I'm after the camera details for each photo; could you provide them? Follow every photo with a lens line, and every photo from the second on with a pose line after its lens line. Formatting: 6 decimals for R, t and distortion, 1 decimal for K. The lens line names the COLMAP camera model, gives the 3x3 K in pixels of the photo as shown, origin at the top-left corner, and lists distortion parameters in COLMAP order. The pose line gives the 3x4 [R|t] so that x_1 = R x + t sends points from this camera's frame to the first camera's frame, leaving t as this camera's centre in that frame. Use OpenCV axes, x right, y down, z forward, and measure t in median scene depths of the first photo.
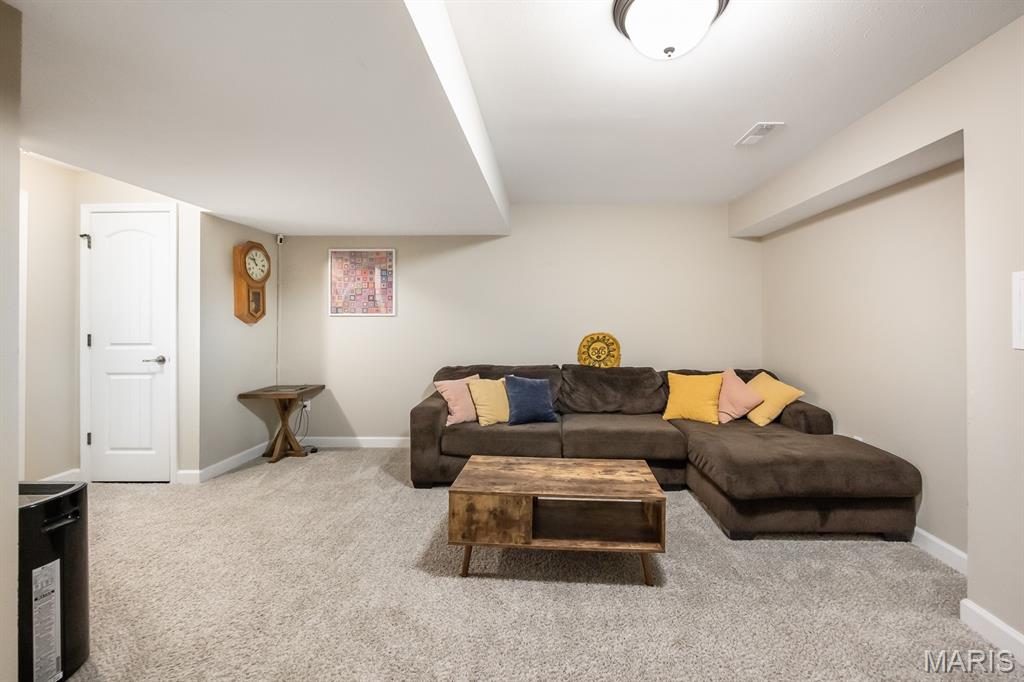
lens RADIAL K [[398.6, 0, 526.4], [0, 398.6, 318.7], [0, 0, 1]] dist [-0.001347, -0.000174]
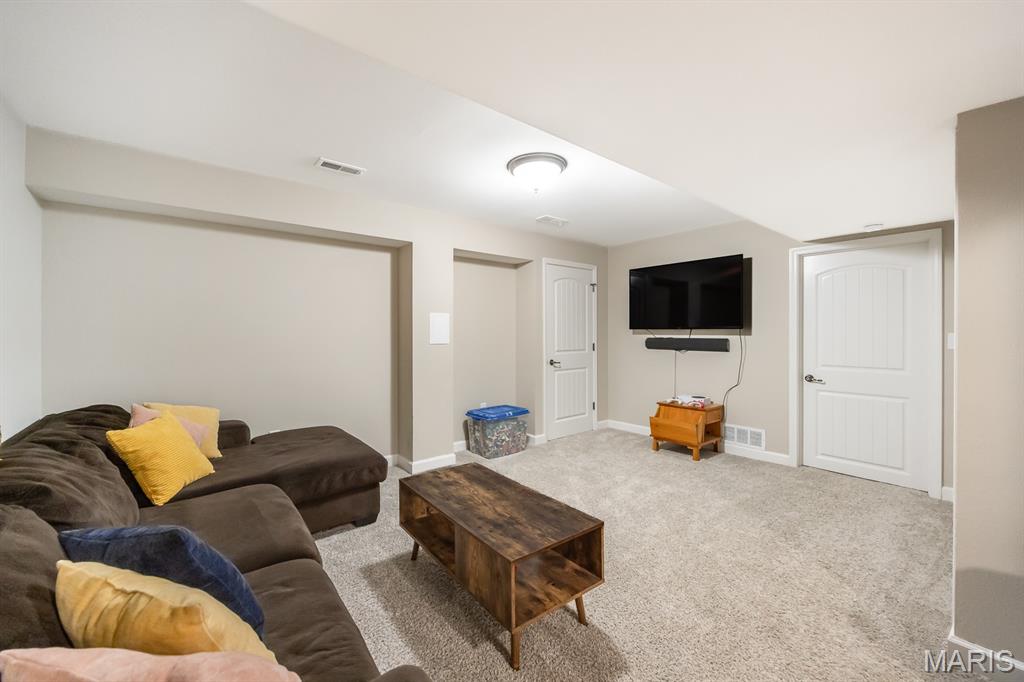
lens RADIAL K [[398.6, 0, 511.8], [0, 398.6, 335.7], [0, 0, 1]] dist [-0.001347, -0.000174]
pose [[-0.665535, -0.003743, 0.746357, -0.625484], [0.001497, 0.999979, 0.006349, 0.007471], [-0.746365, 0.005343, -0.665516, 1.513660]]
